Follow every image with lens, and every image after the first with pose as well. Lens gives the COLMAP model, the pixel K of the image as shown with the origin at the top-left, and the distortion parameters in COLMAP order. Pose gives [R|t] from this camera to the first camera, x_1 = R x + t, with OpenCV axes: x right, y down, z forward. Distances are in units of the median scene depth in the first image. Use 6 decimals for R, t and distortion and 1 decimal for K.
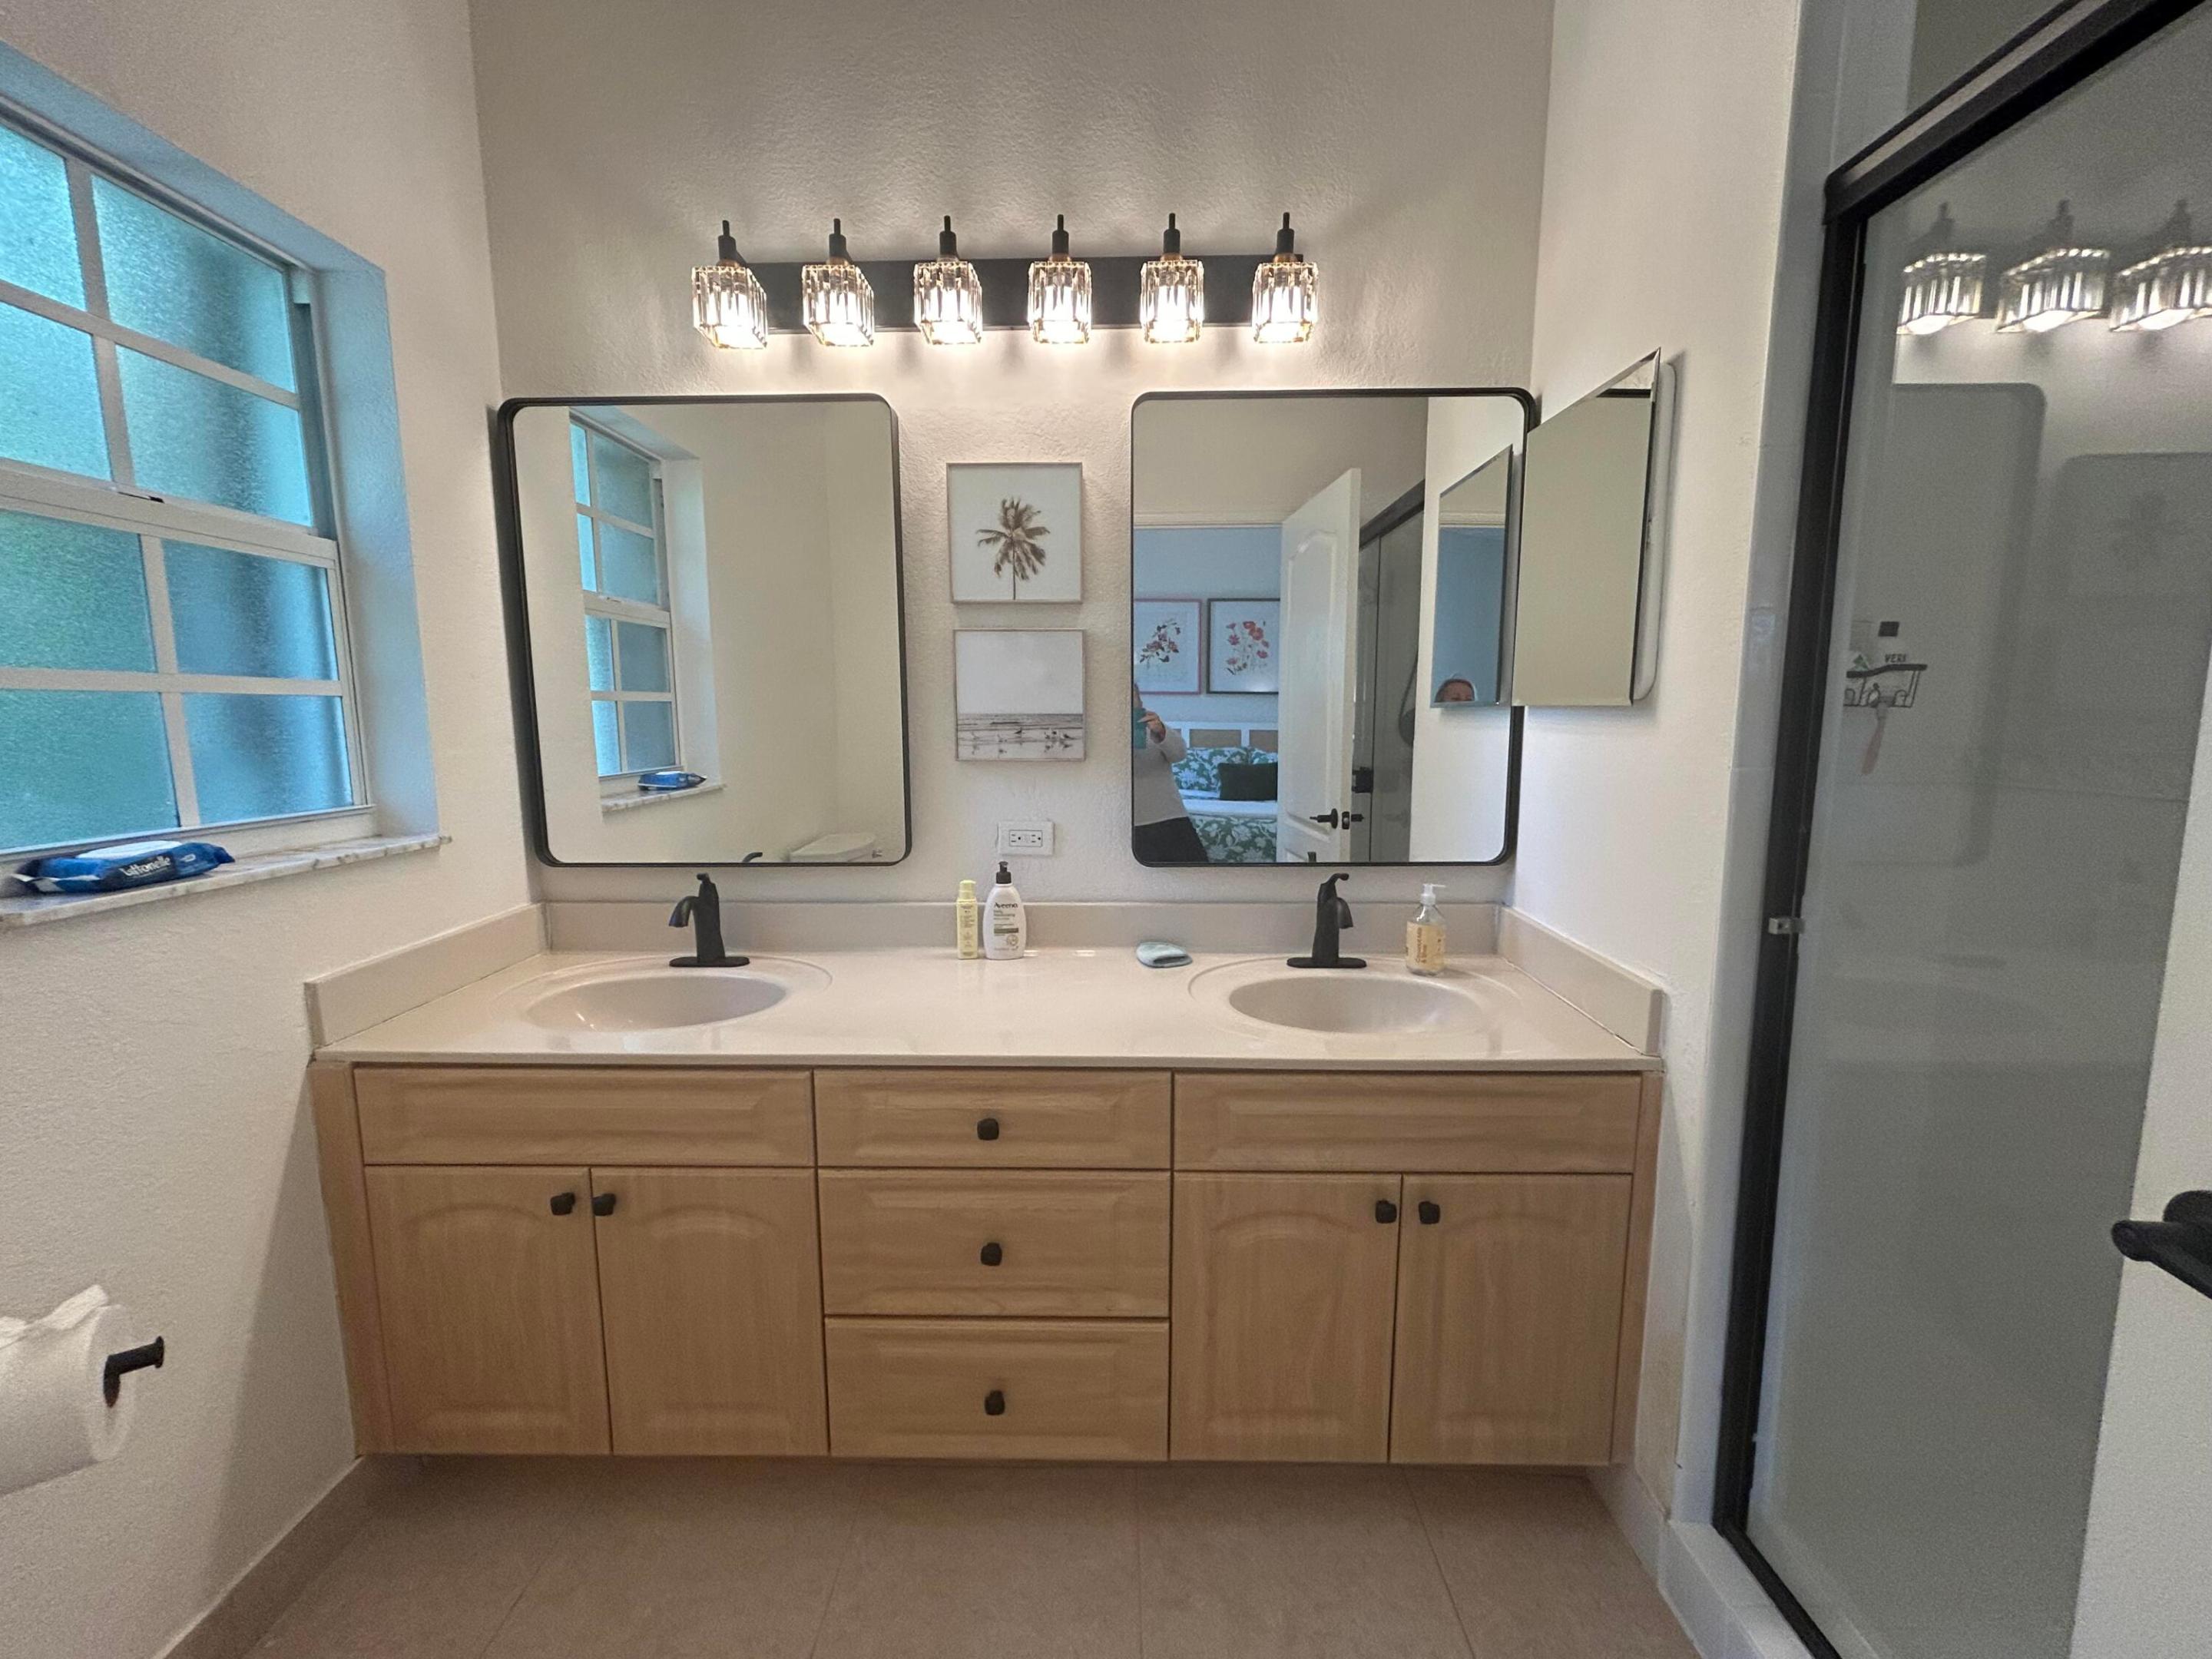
lens RADIAL K [[887.0, 0, 1103.0], [0, 887.0, 825.5], [0, 0, 1]] dist [0.000865, -0.000668]
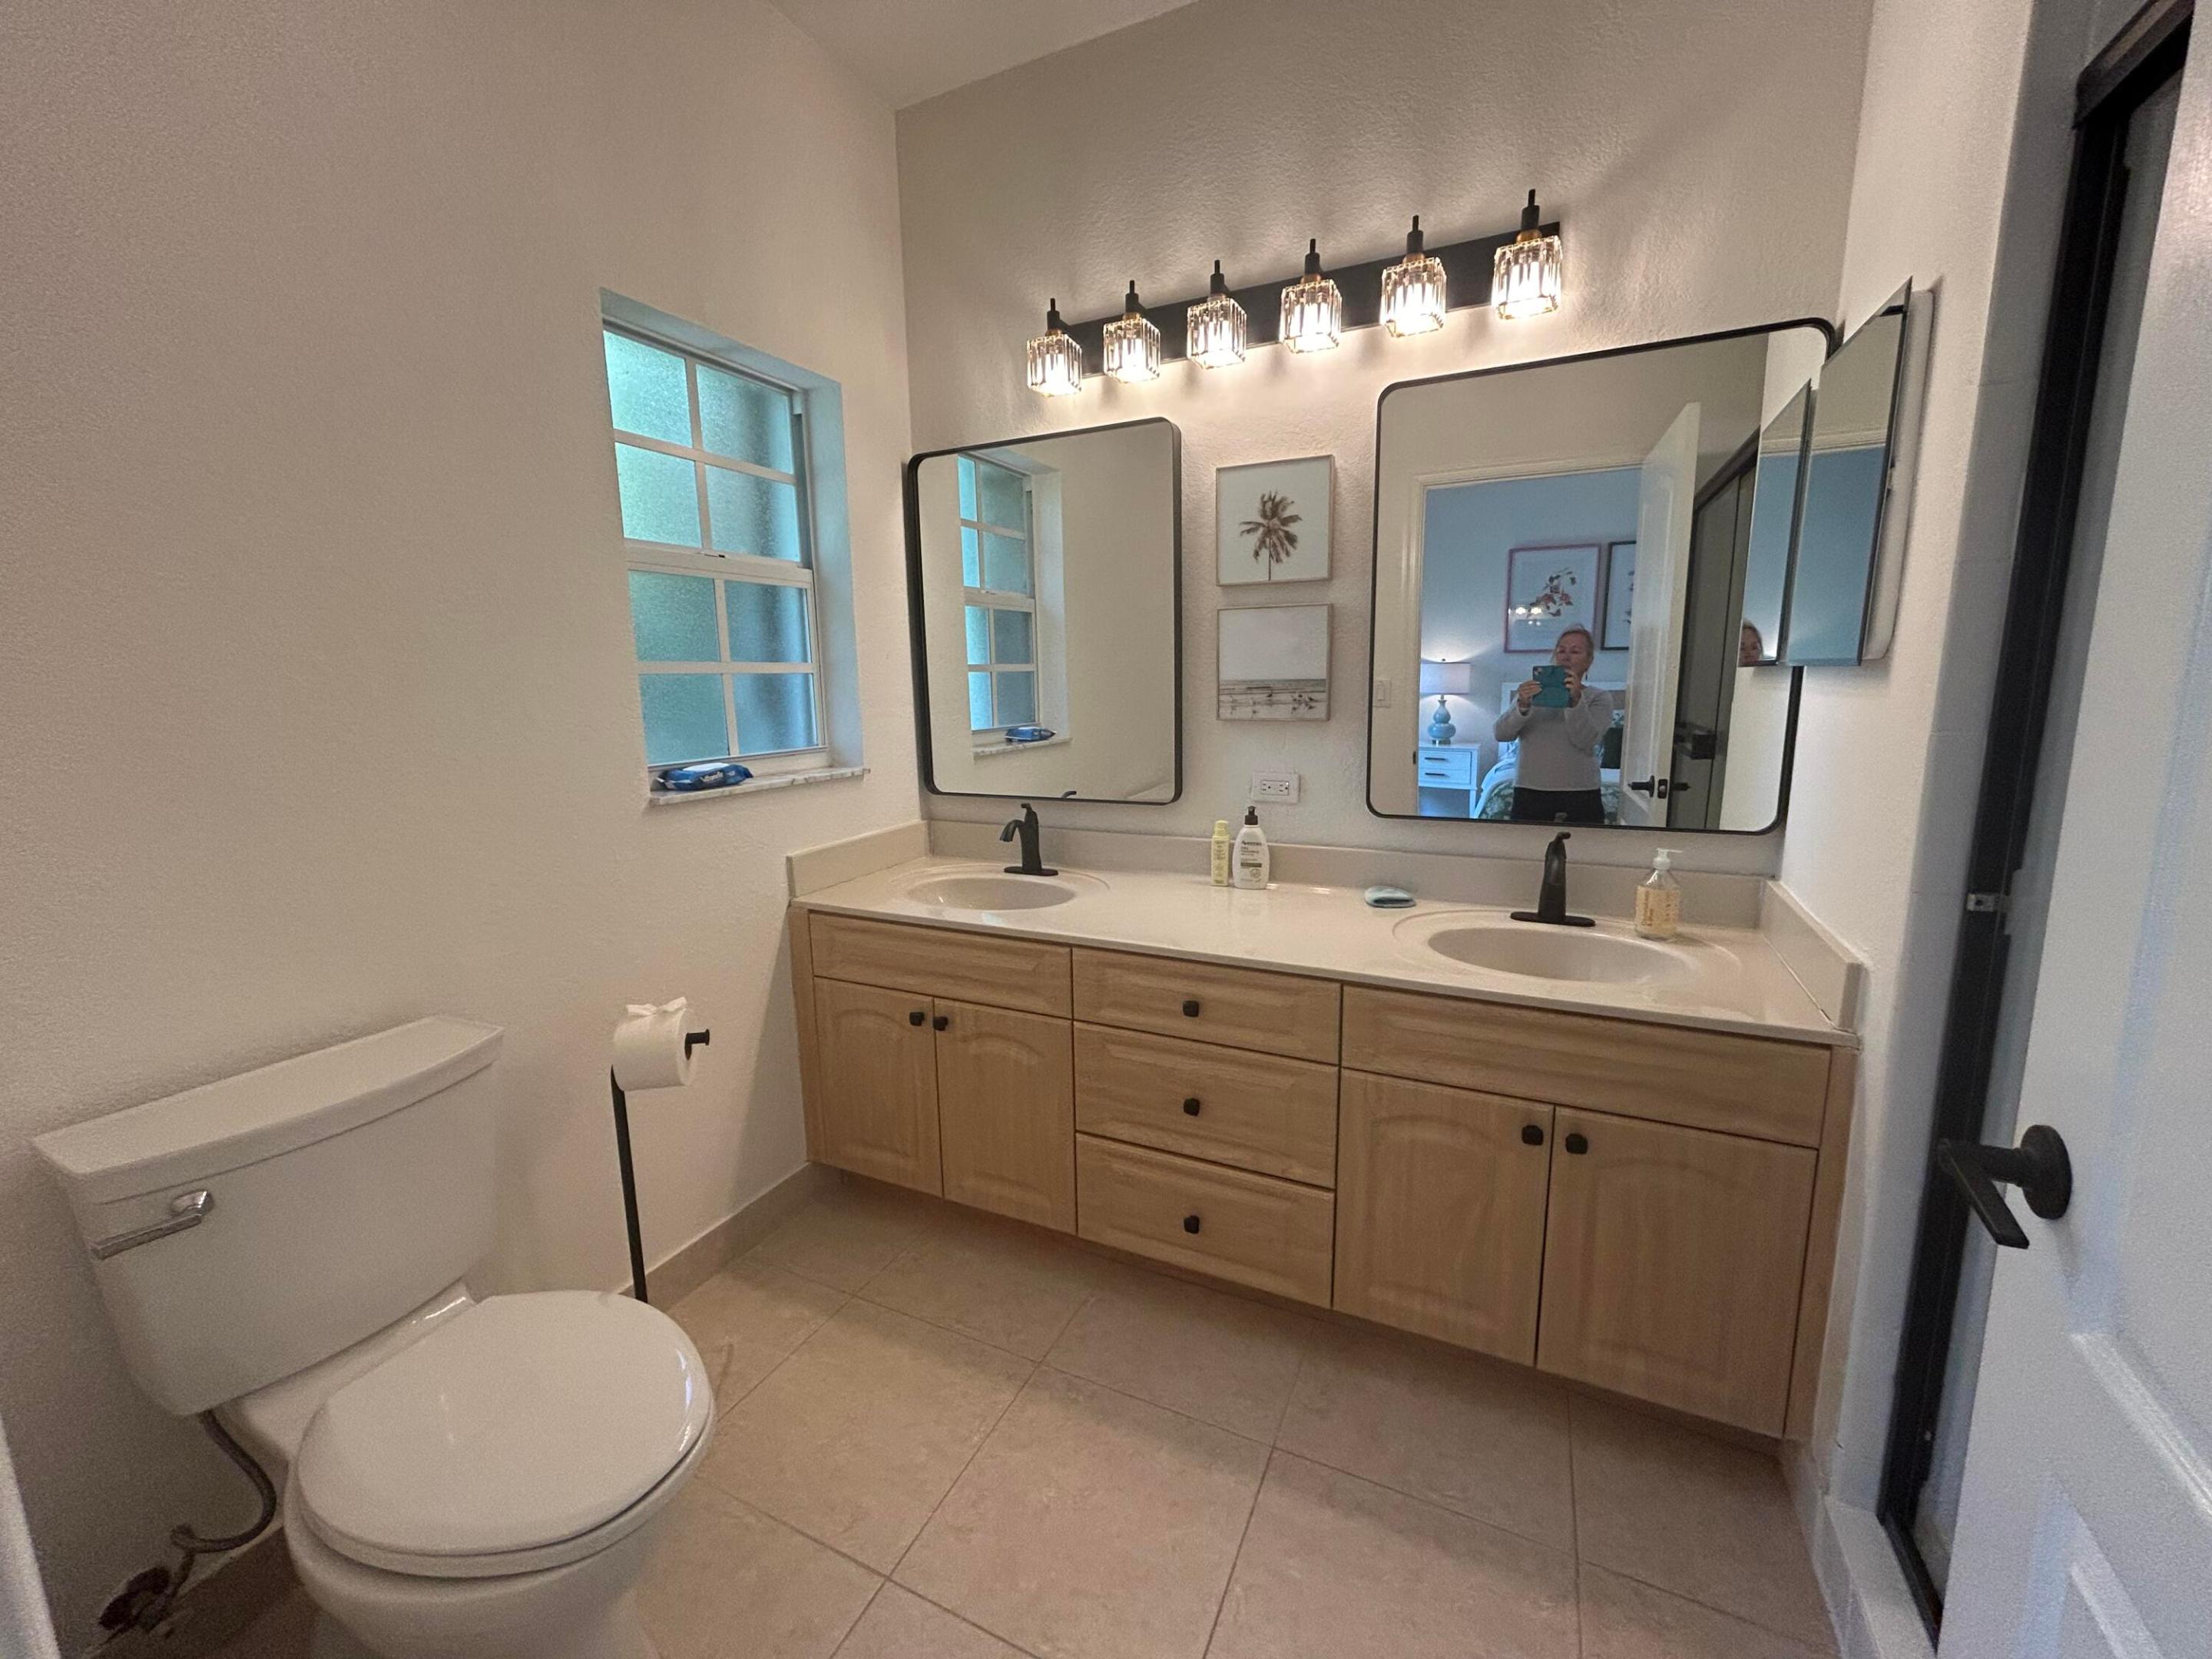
lens RADIAL K [[887.0, 0, 1104.0], [0, 887.0, 826.5], [0, 0, 1]] dist [0.000865, -0.000668]
pose [[0.908784, 0.058000, -0.413215, 0.229919], [-0.039952, 0.997837, 0.052194, 0.016281], [0.415349, -0.030925, 0.909136, -0.175119]]
